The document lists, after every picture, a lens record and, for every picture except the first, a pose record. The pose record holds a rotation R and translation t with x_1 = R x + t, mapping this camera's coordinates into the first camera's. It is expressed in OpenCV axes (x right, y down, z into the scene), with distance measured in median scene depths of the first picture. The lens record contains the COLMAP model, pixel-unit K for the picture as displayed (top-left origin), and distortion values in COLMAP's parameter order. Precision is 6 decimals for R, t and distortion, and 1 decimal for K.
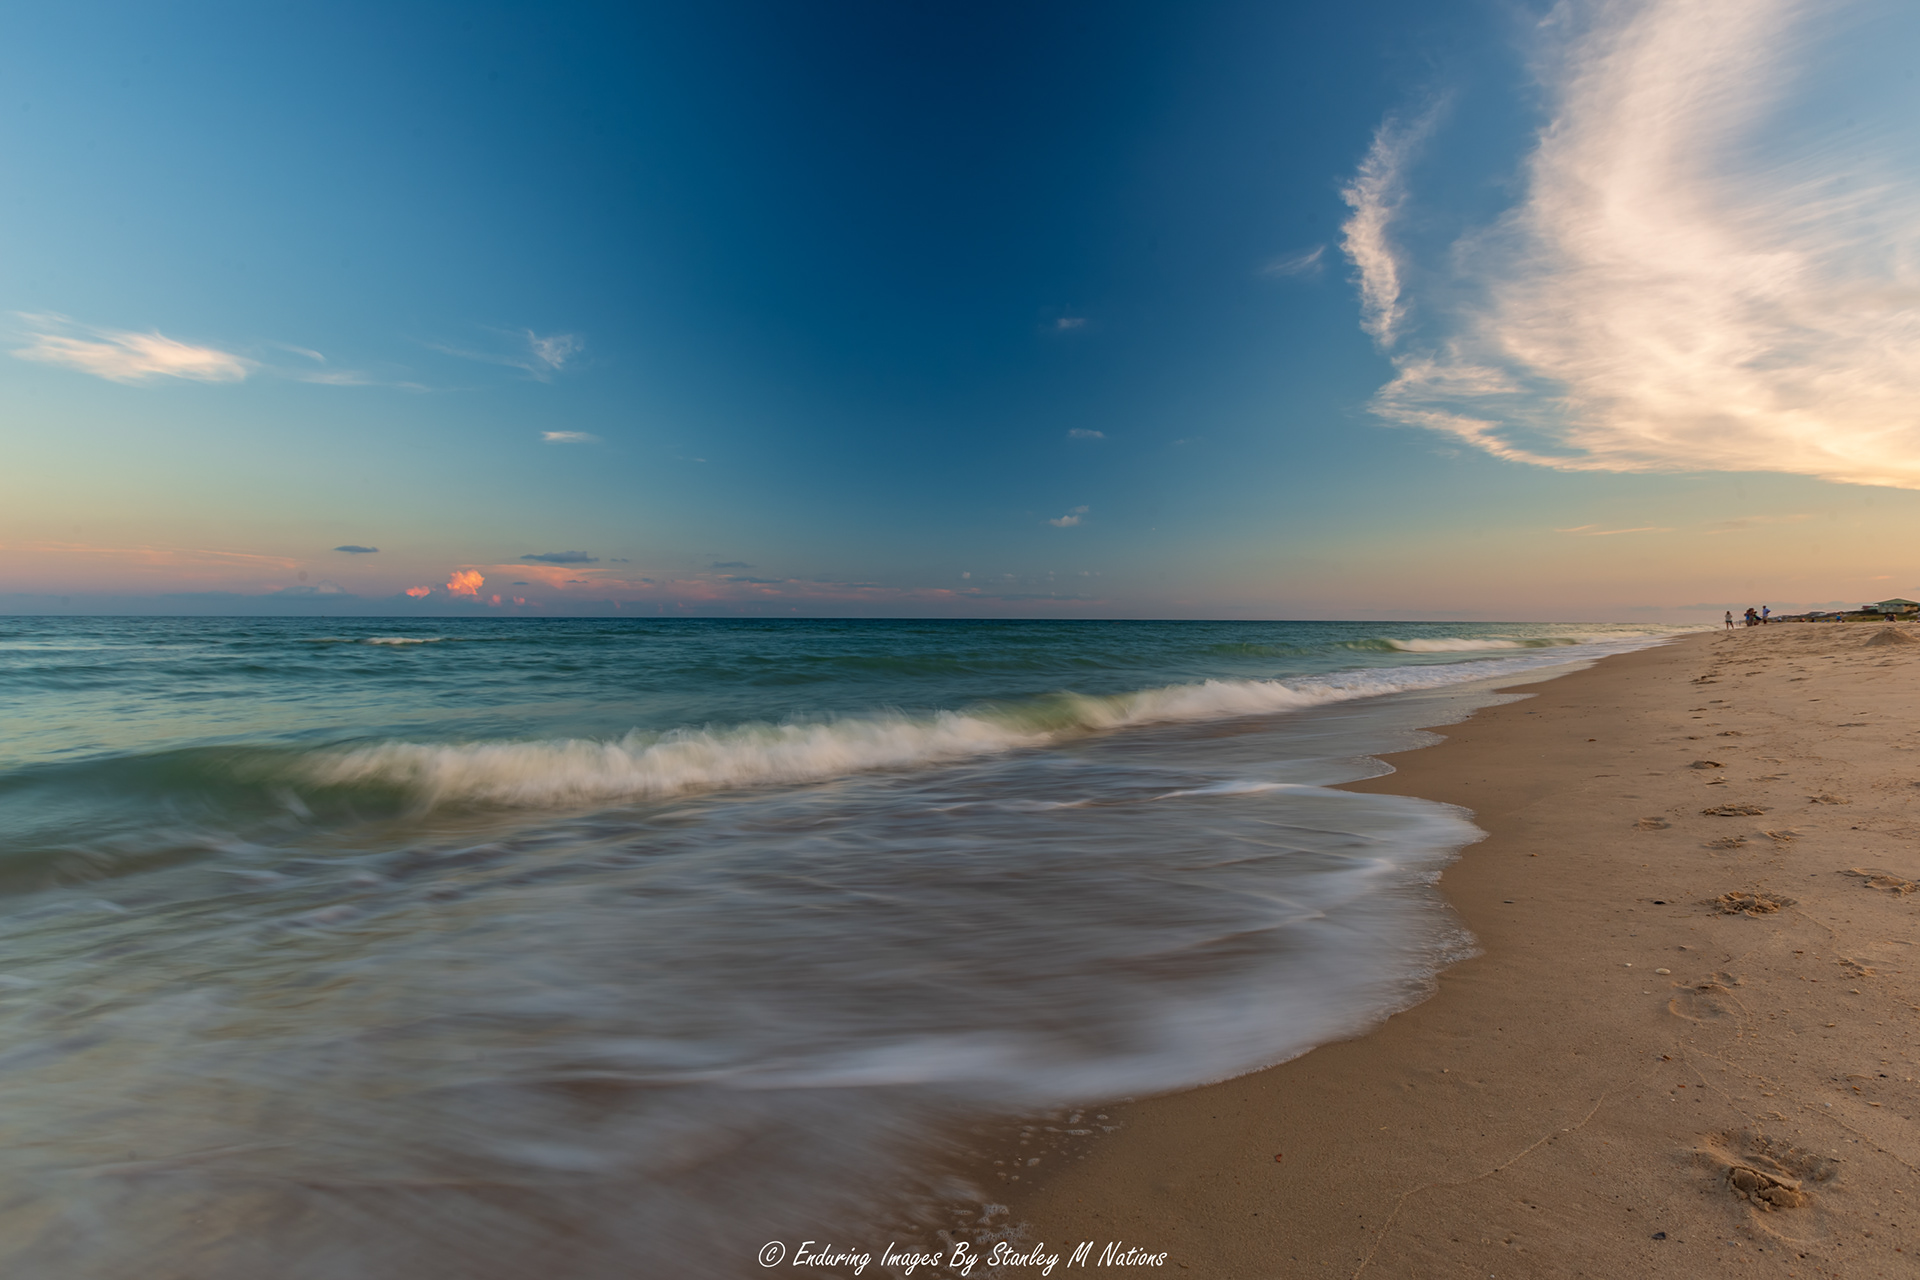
lens RADIAL K [[872.7, 0, 955.3], [0, 872.7, 538.9], [0, 0, 1]] dist [0.001437, 0.000097]
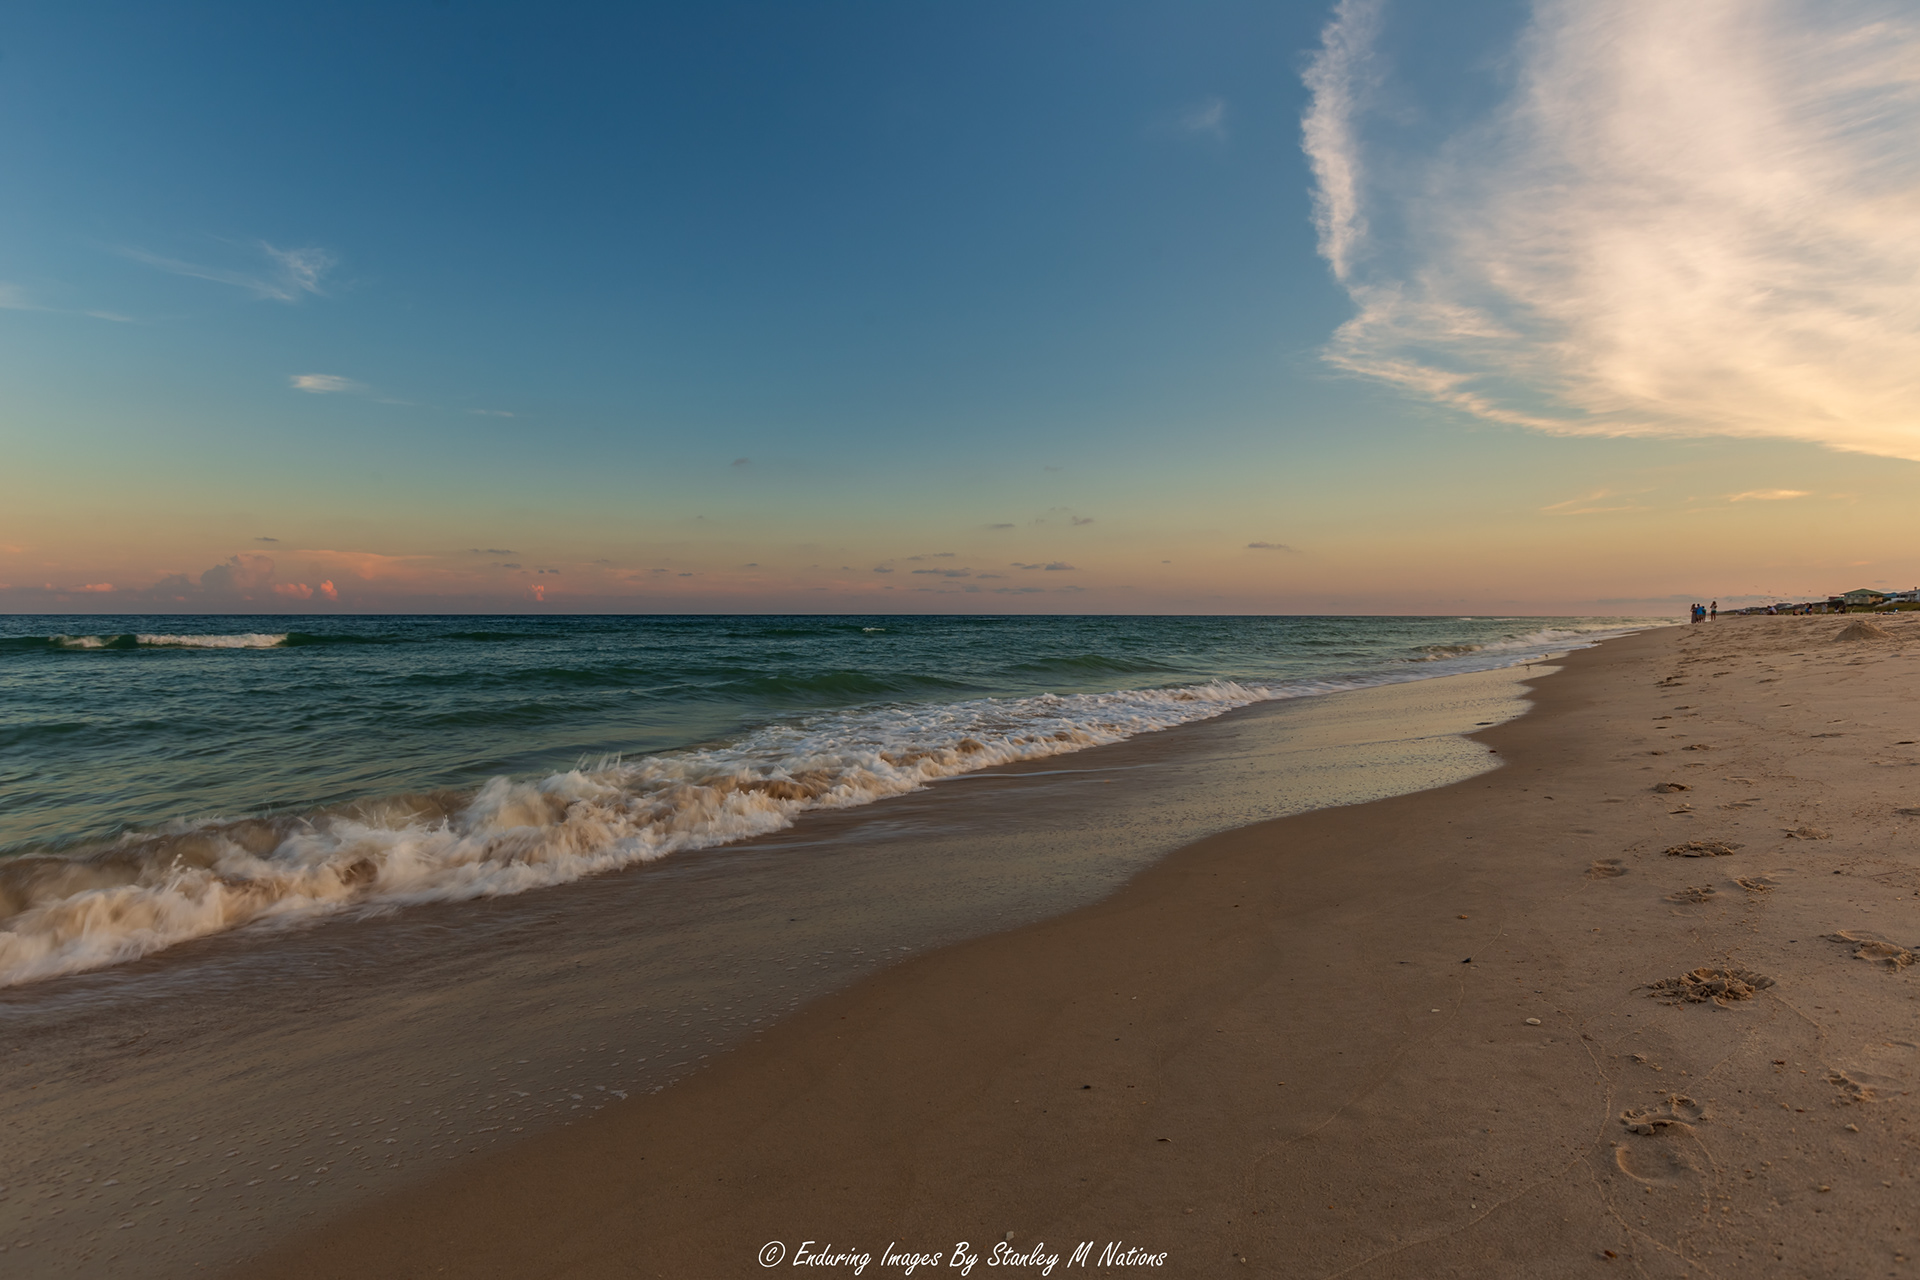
lens RADIAL K [[1086.3, 0, 952.8], [0, 1086.3, 645.6], [0, 0, 1]] dist [0.008269, -0.002146]
pose [[0.992591, -0.009299, 0.121151, 0.091346], [-0.004894, 0.993199, 0.116328, 0.007308], [-0.121409, -0.116059, 0.985794, 0.123613]]
